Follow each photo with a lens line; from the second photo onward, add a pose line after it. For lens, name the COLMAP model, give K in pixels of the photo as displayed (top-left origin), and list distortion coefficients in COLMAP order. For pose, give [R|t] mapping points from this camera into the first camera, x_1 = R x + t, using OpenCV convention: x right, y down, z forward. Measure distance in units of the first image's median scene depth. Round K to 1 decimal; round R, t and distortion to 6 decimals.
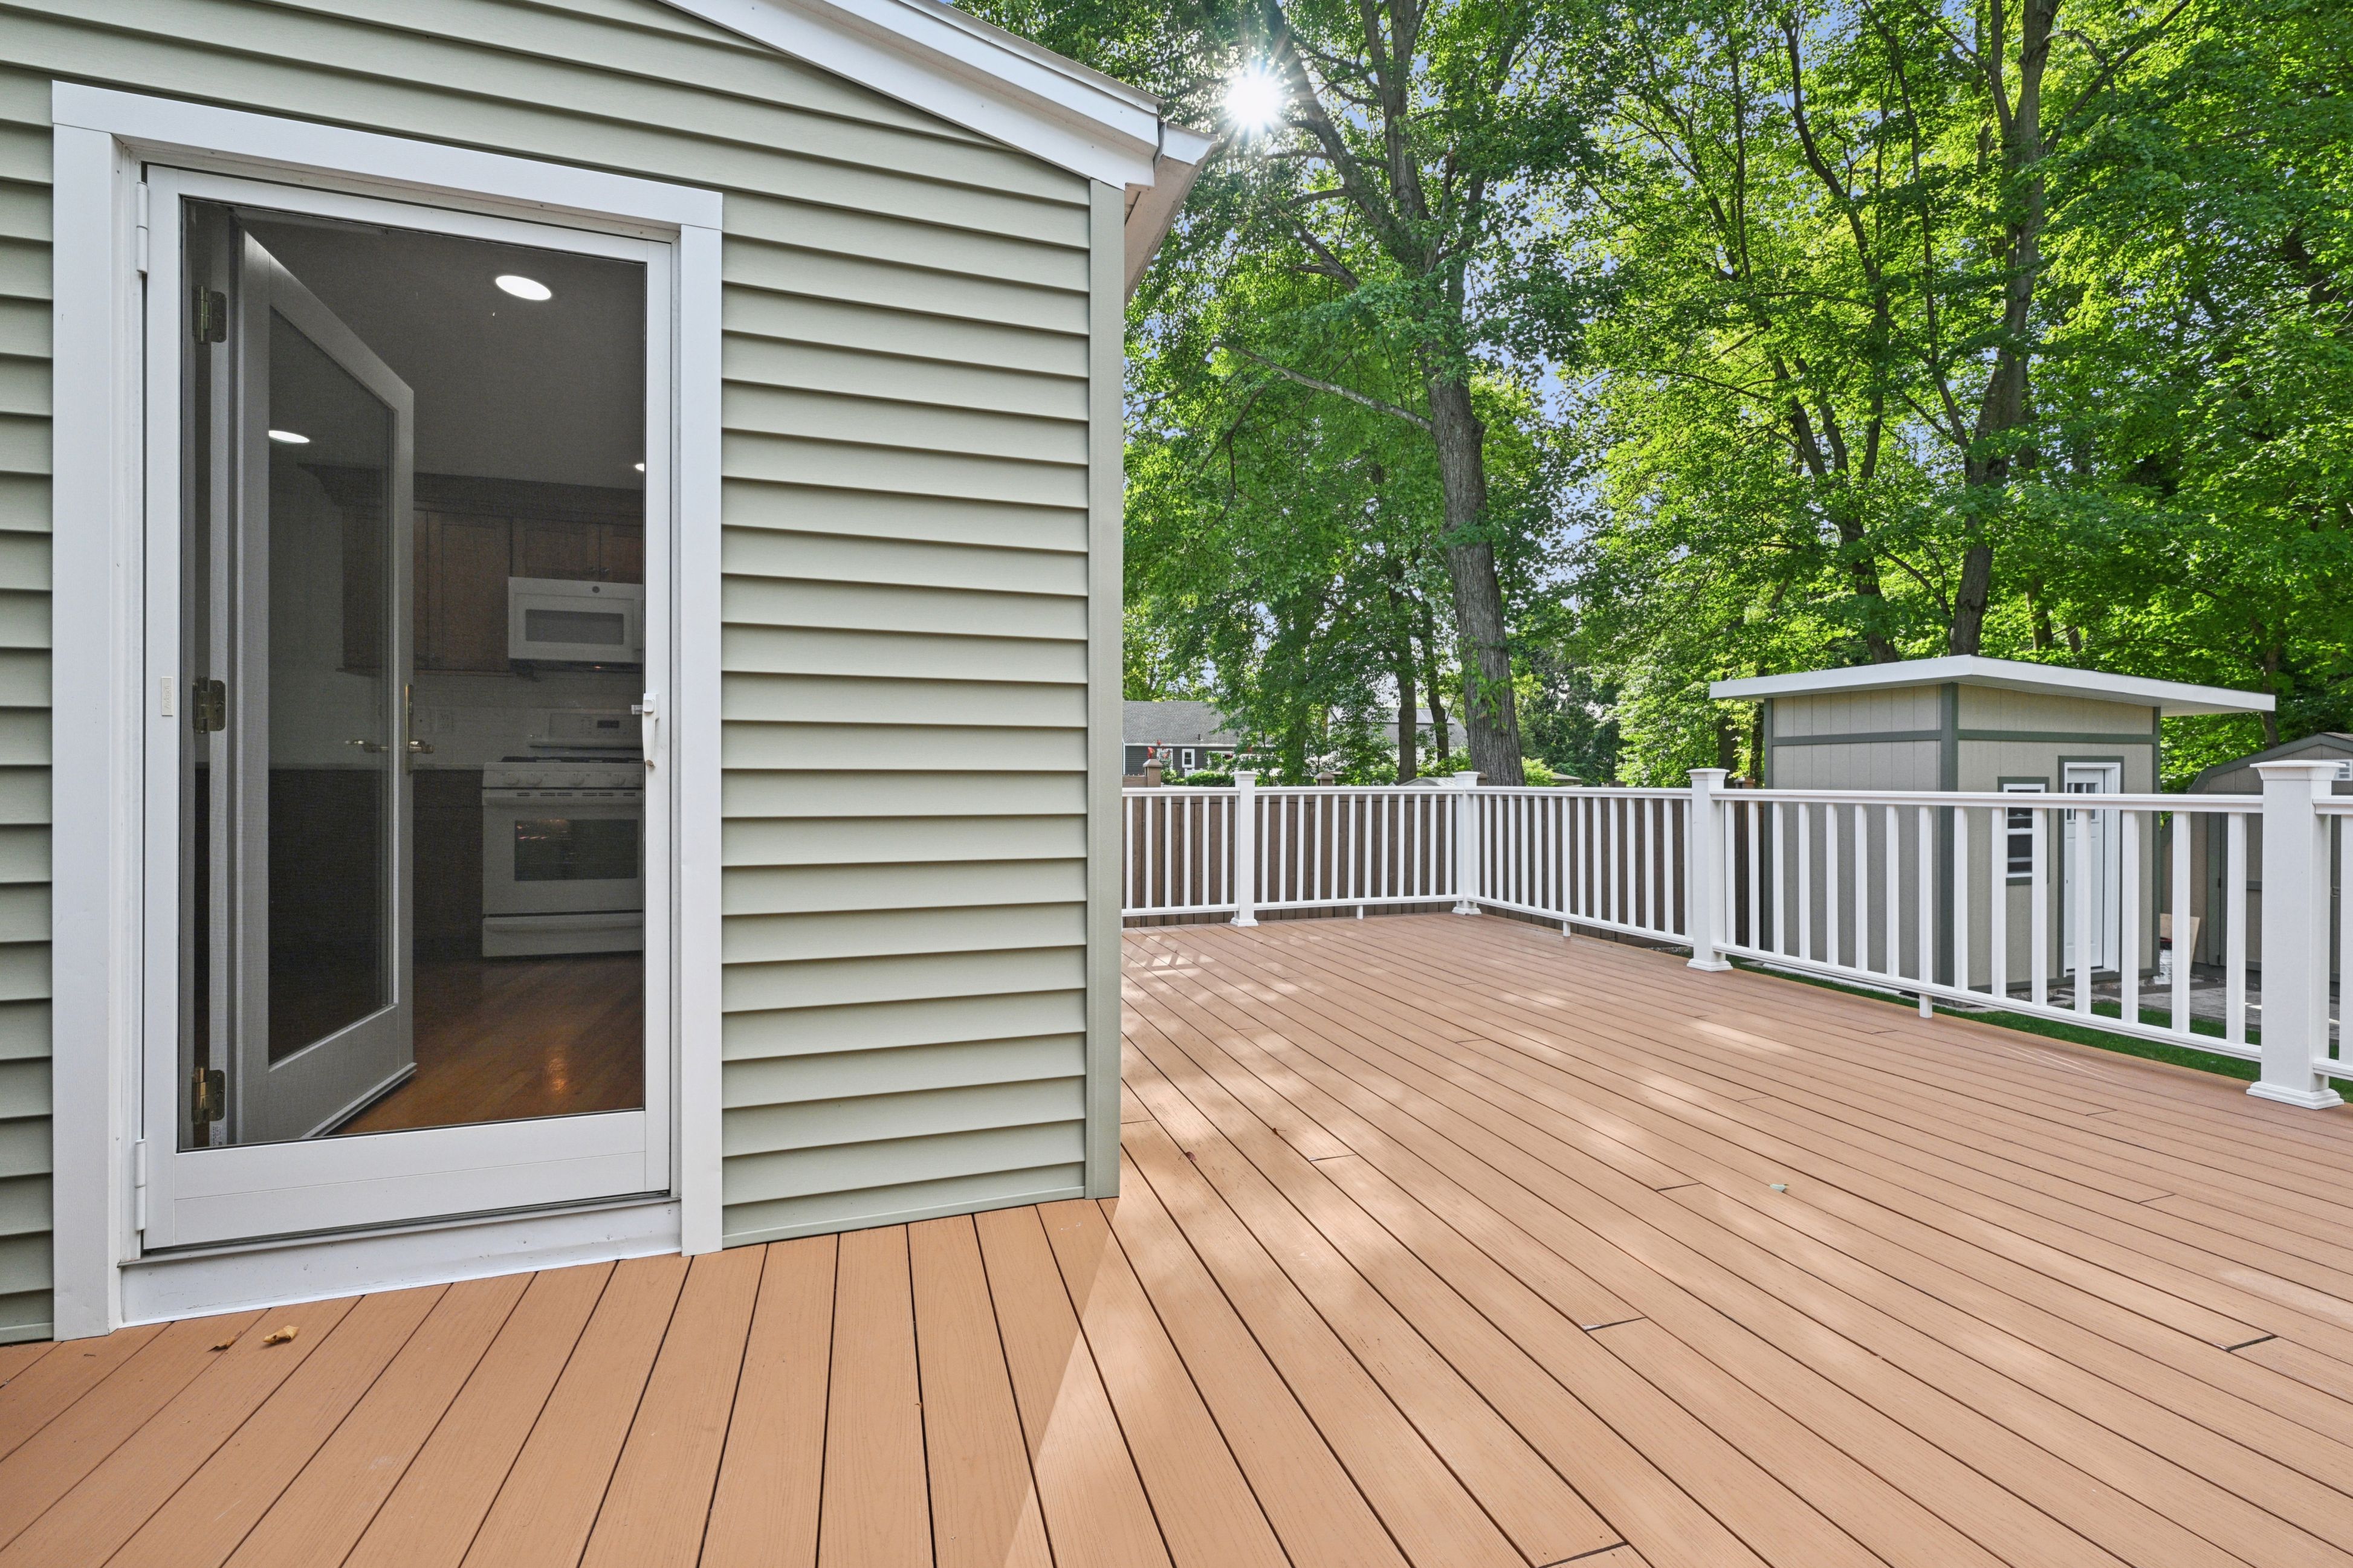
lens RADIAL K [[942.3, 0, 1163.1], [0, 942.3, 774.7], [0, 0, 1]] dist [-0.000171, 0.000332]
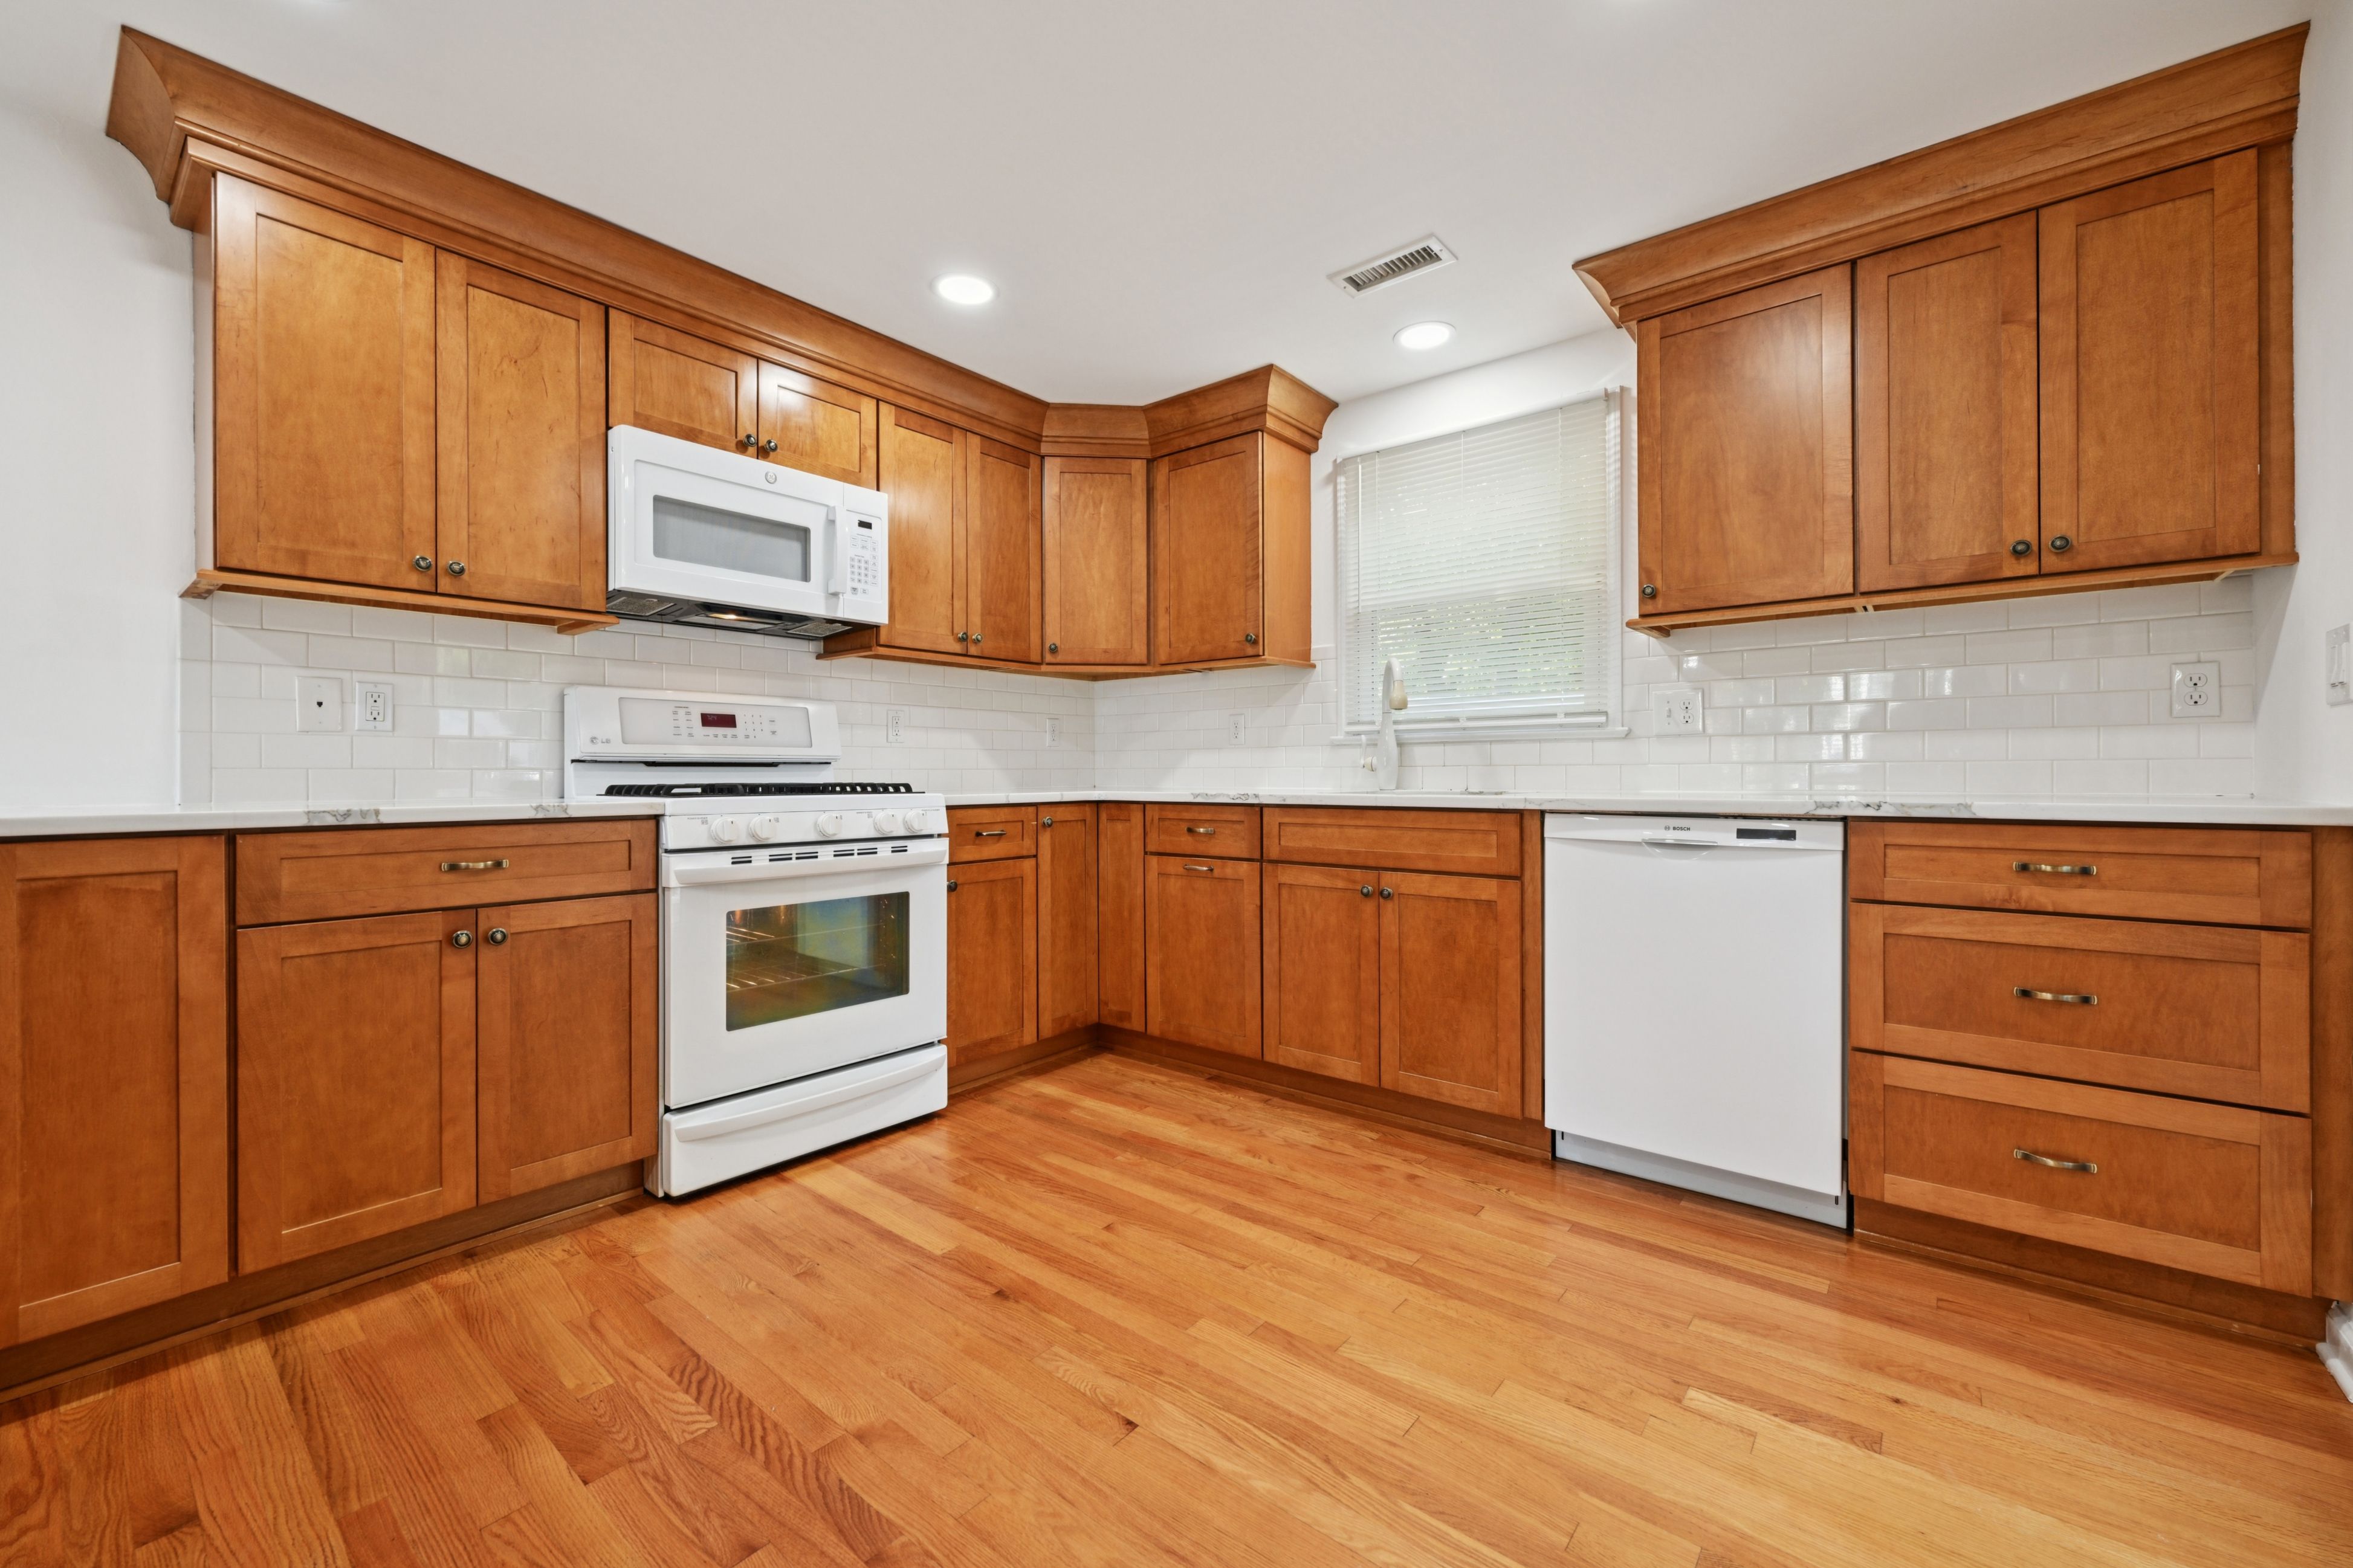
lens RADIAL K [[942.3, 0, 1178.2], [0, 942.3, 780.0], [0, 0, 1]] dist [-0.000171, 0.000332]
pose [[0.838324, -0.007067, 0.545126, -0.716218], [-0.000738, 0.999900, 0.014098, -0.028307], [-0.545171, -0.012222, 0.838236, 0.416144]]
